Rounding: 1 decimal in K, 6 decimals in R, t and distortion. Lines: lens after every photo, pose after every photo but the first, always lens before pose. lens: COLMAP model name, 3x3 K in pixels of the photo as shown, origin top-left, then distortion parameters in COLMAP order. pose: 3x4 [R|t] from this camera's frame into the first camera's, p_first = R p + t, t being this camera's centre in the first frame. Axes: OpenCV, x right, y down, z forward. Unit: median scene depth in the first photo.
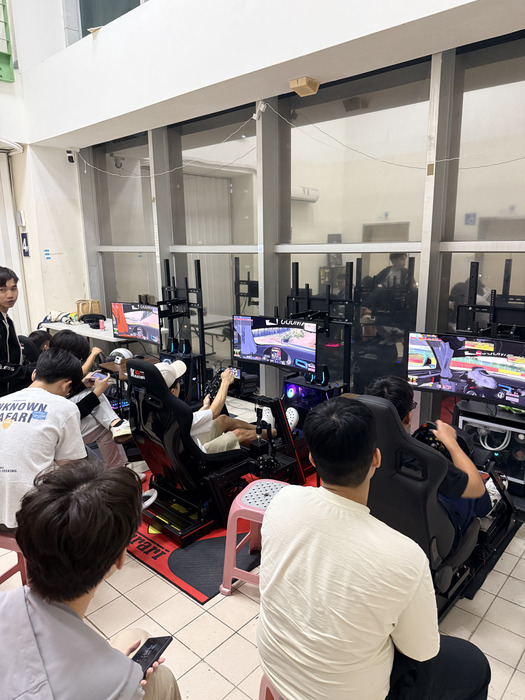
lens RADIAL K [[482.5, 0, 263.3], [0, 482.5, 350.6], [0, 0, 1]] dist [-0.007105, -0.004206]
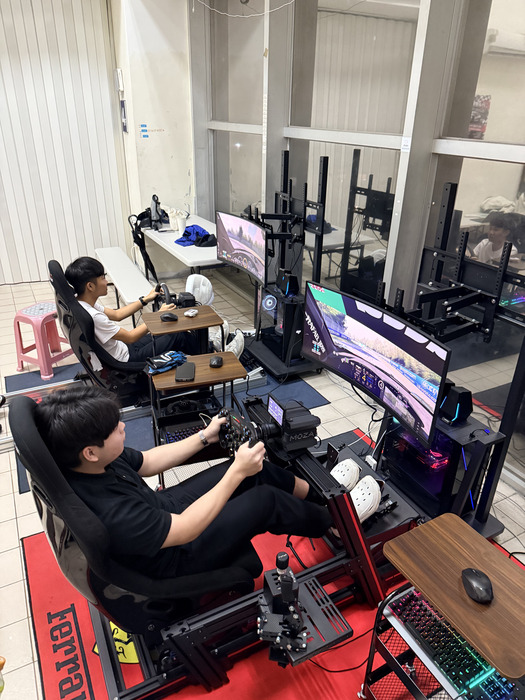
lens RADIAL K [[482.5, 0, 261.8], [0, 482.5, 351.2], [0, 0, 1]] dist [-0.007105, -0.004206]
pose [[0.926443, 0.194043, -0.322569, 0.050471], [-0.112587, 0.960512, 0.254443, -0.076389], [0.359204, -0.199410, 0.911706, 0.284497]]
